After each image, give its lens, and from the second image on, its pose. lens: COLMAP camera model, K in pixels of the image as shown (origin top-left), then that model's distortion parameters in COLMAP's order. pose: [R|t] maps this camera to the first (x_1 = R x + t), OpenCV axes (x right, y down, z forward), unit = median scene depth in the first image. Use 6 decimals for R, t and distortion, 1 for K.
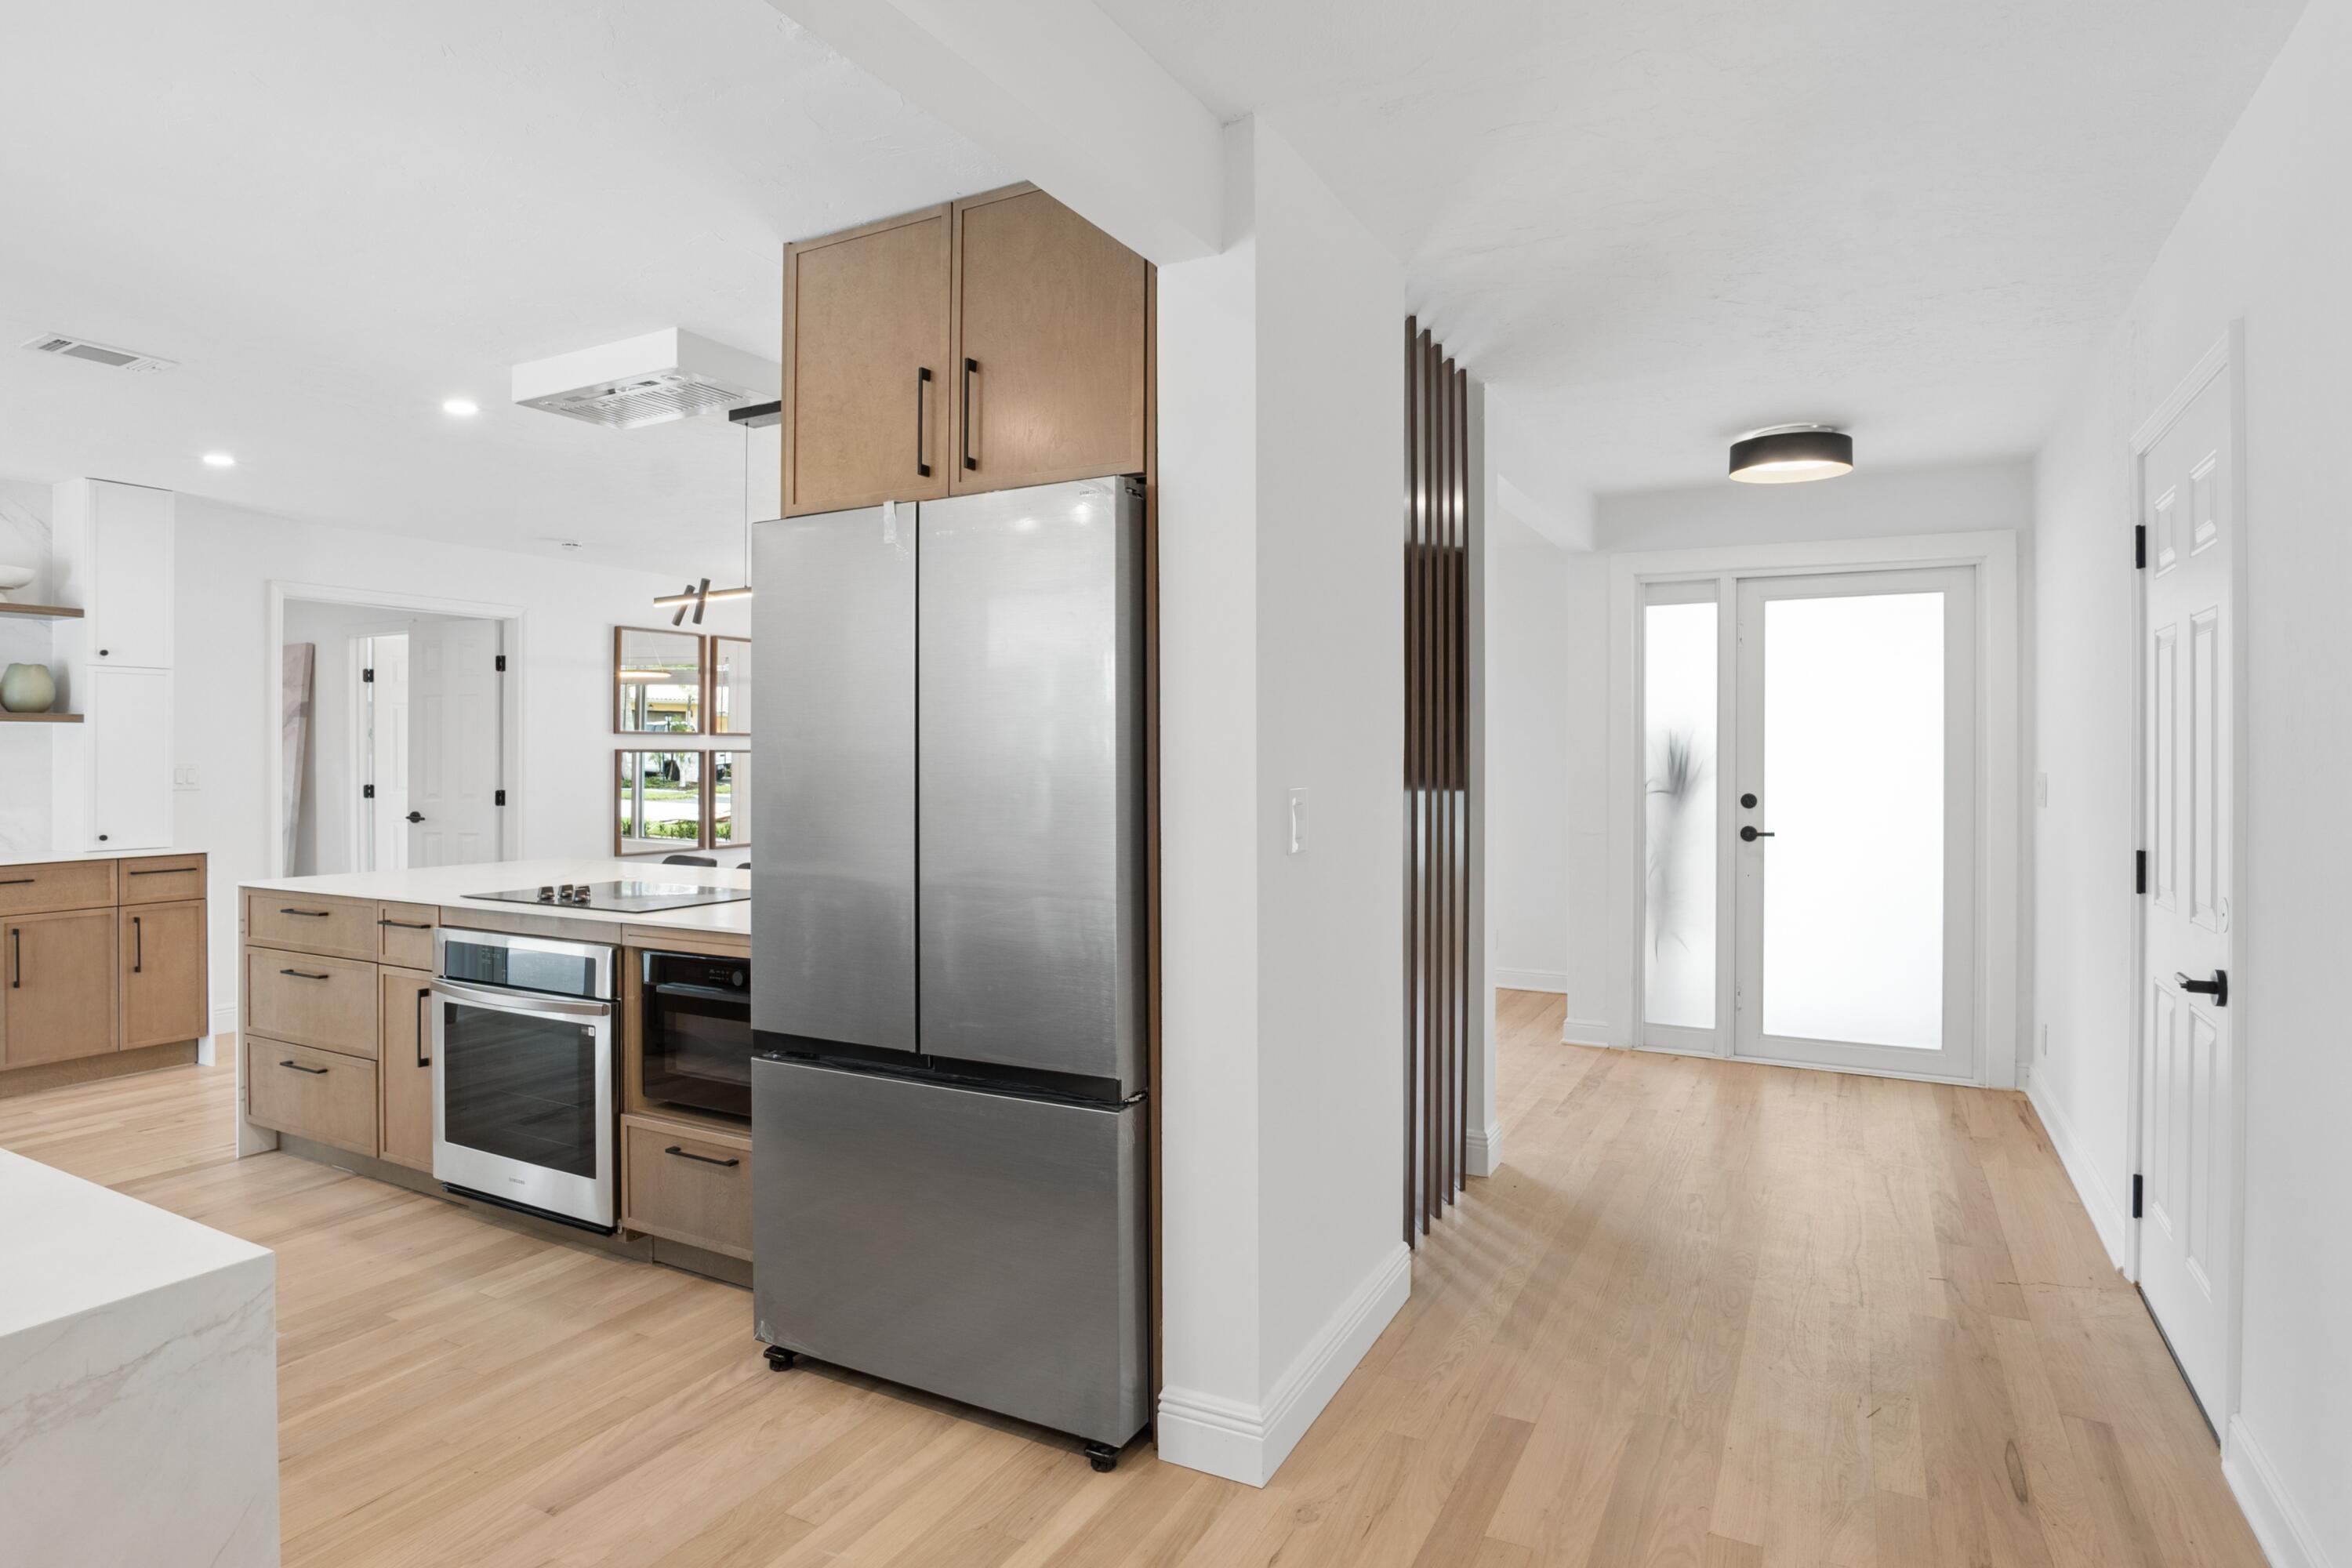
lens RADIAL K [[1253.0, 0, 1184.9], [0, 1253.0, 771.7], [0, 0, 1]] dist [-0.029870, 0.002403]
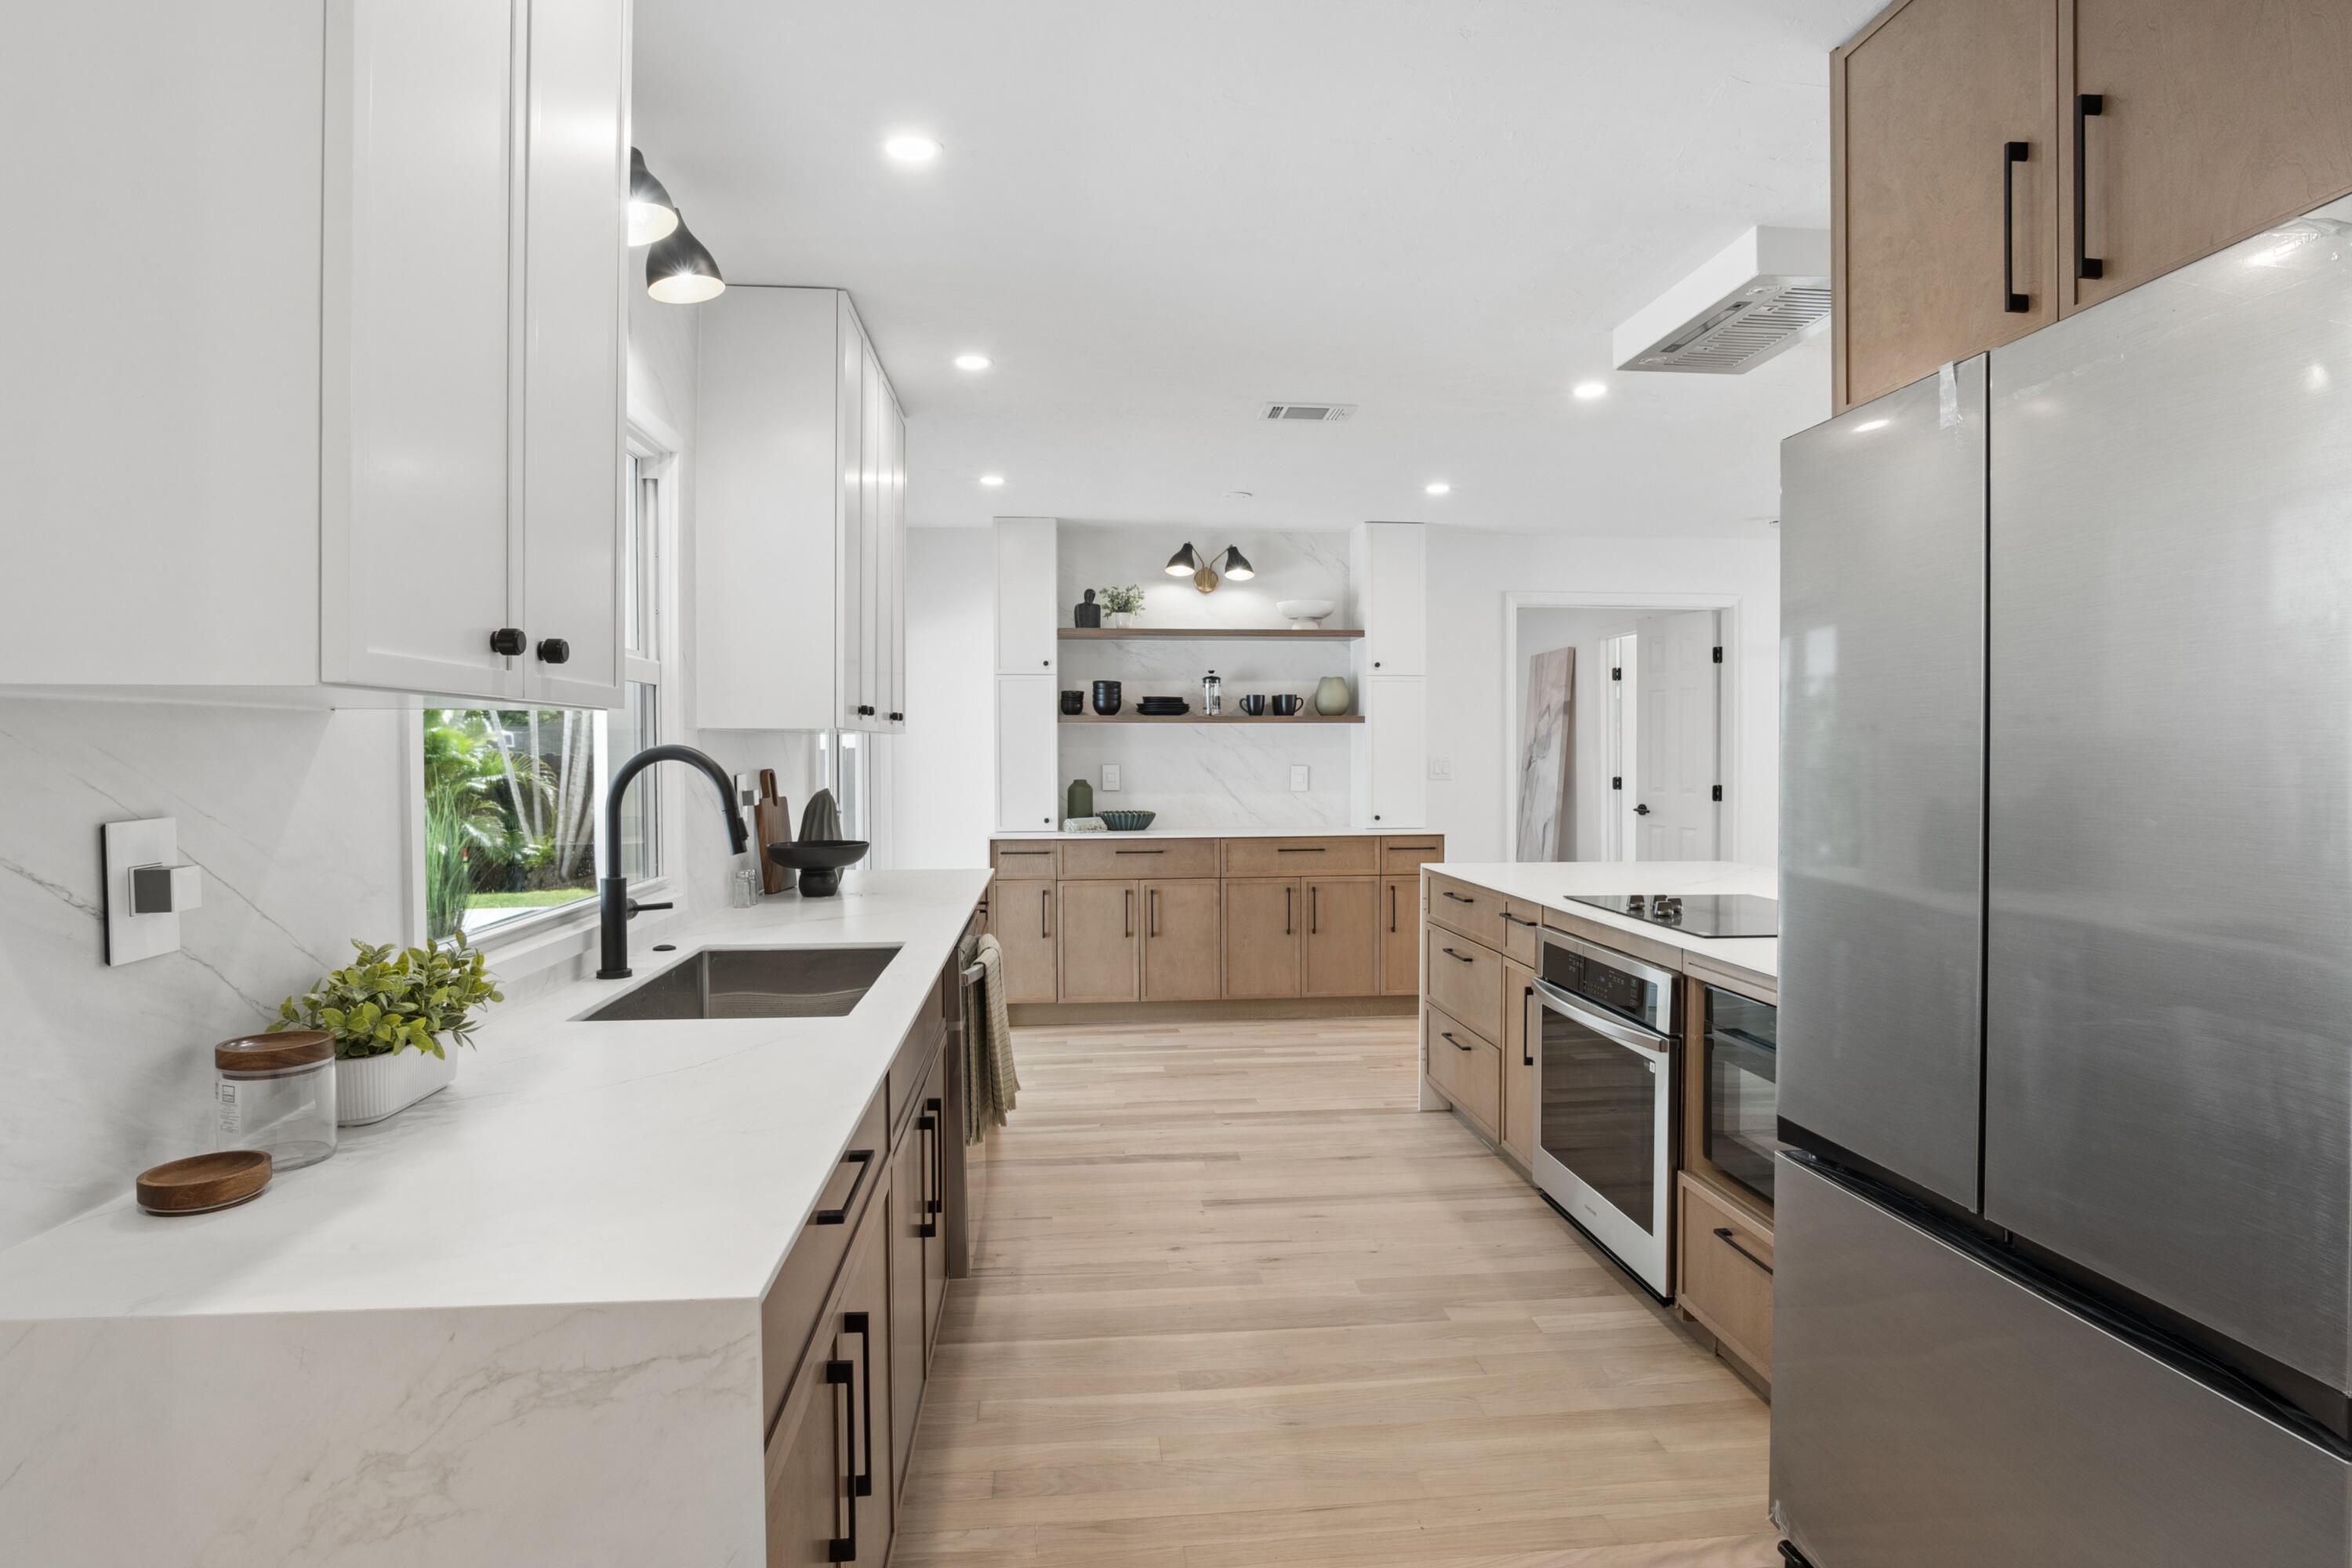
lens RADIAL K [[1253.0, 0, 1184.9], [0, 1253.0, 771.7], [0, 0, 1]] dist [-0.029870, 0.002403]
pose [[0.554659, 0.013959, -0.831961, 0.060466], [-0.009433, 0.999901, 0.010488, -0.004126], [0.832024, 0.002030, 0.554735, 0.225494]]
